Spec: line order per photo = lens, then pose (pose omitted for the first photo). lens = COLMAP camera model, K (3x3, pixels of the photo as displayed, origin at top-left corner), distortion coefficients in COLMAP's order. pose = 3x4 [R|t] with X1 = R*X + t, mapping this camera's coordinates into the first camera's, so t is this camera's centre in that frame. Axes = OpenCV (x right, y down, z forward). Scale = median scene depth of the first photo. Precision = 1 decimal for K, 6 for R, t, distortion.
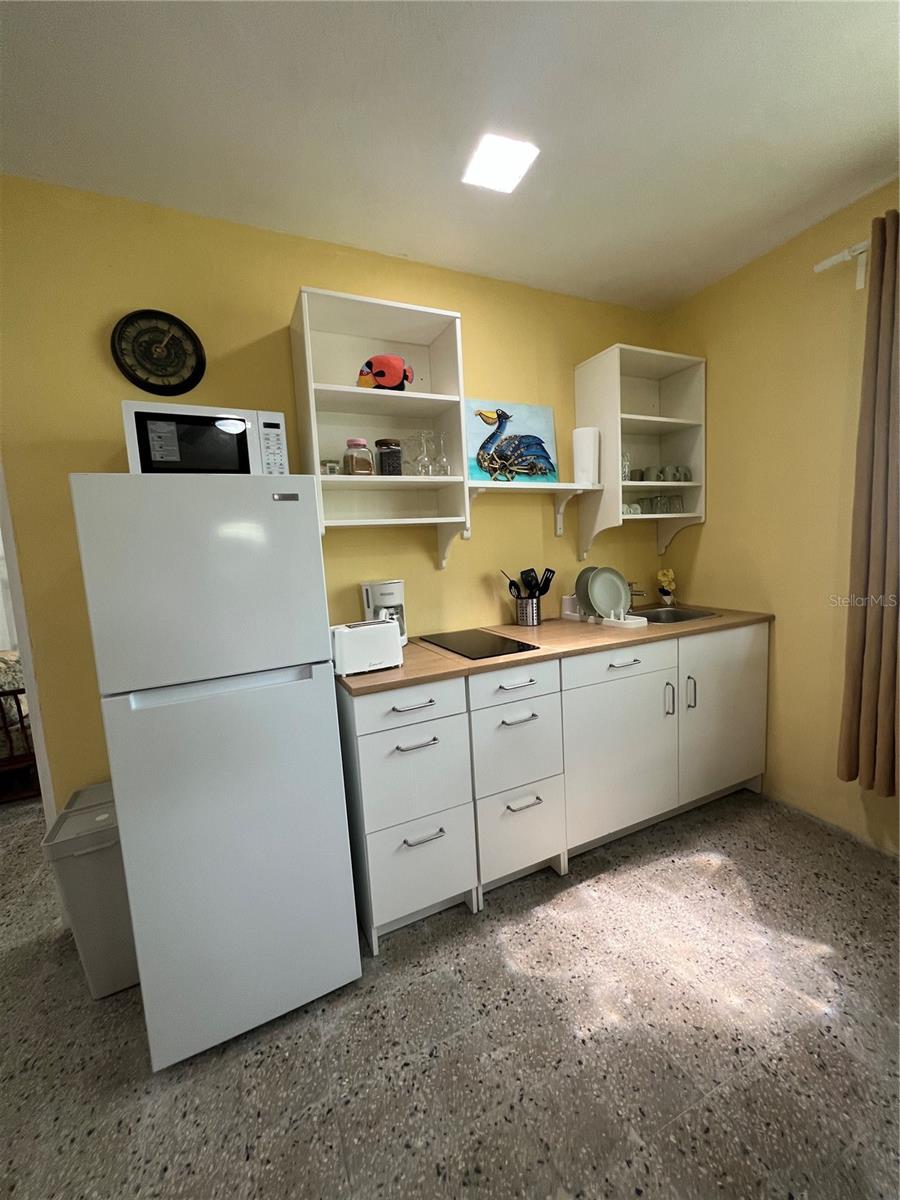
lens RADIAL K [[477.8, 0, 451.5], [0, 477.8, 597.0], [0, 0, 1]] dist [-0.002961, -0.000002]
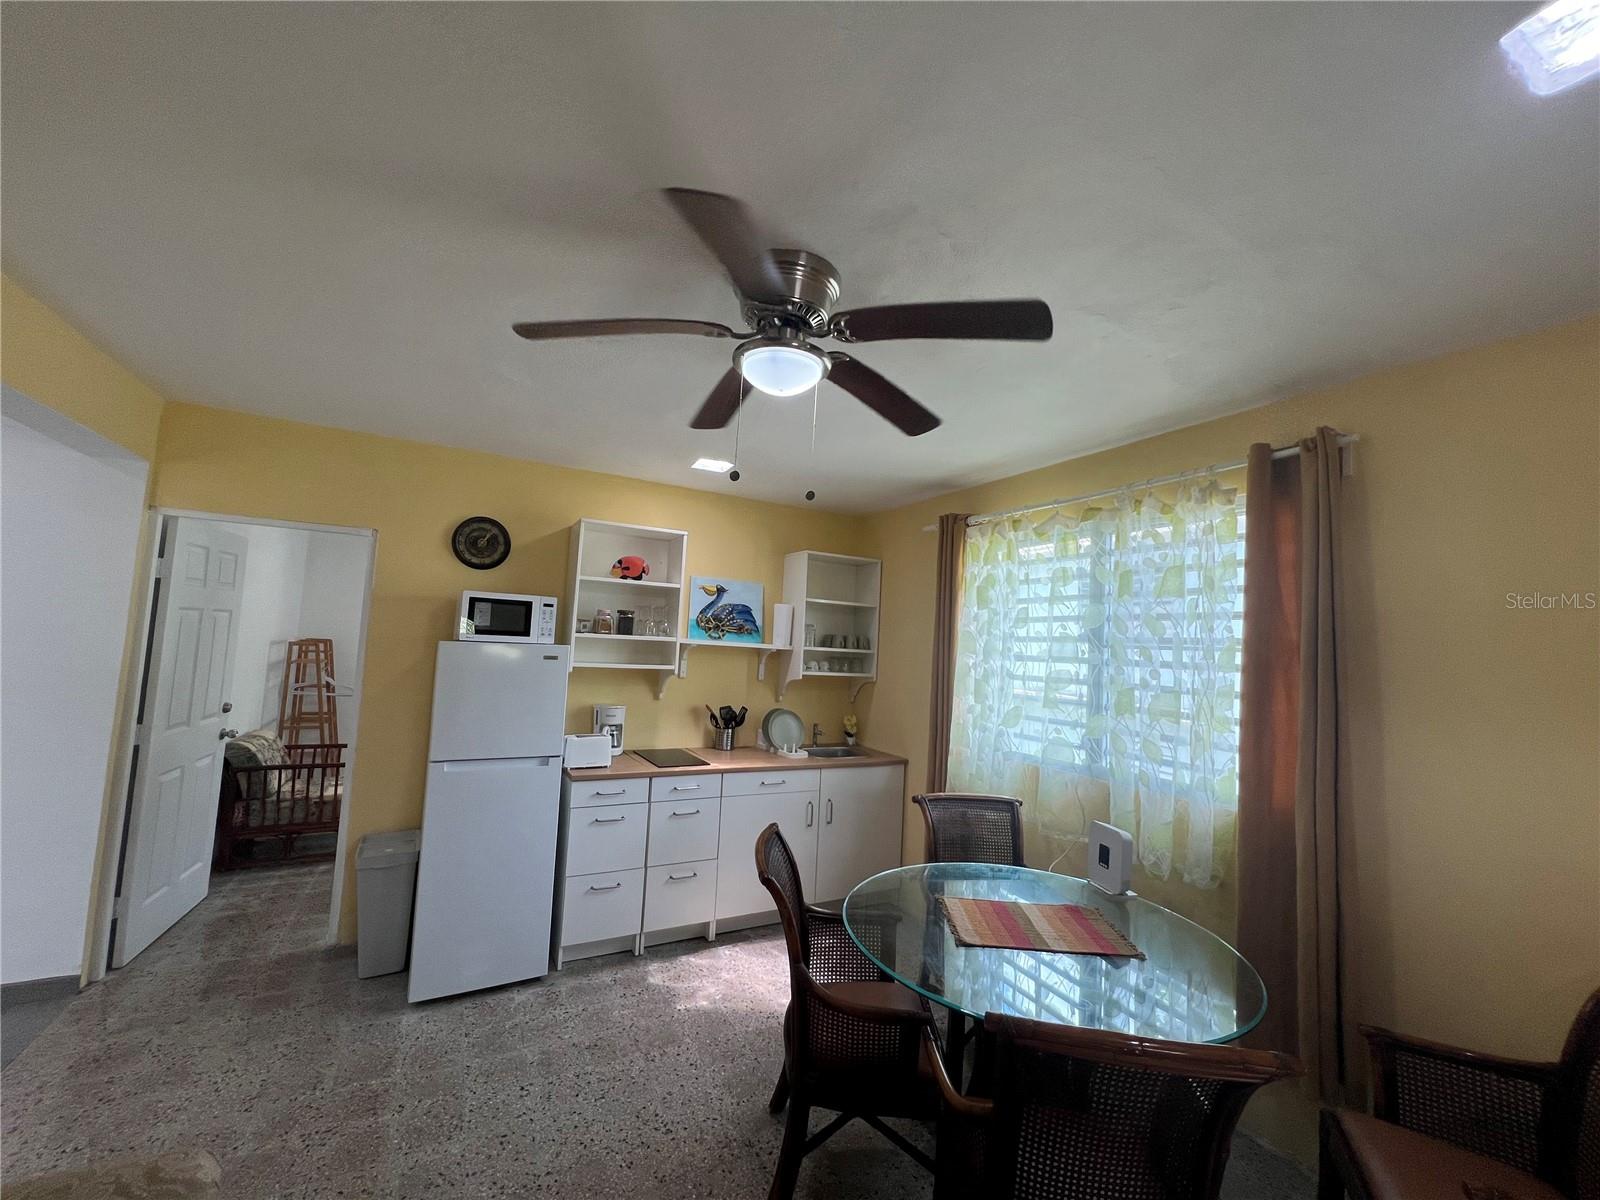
lens RADIAL K [[637.0, 0, 796.5], [0, 637.0, 596.8], [0, 0, 1]] dist [-0.002961, -0.000002]
pose [[0.992302, 0.109691, 0.057487, 0.261516], [-0.097249, 0.977591, -0.186706, -0.052122], [-0.076678, 0.179678, 0.980733, -0.939962]]
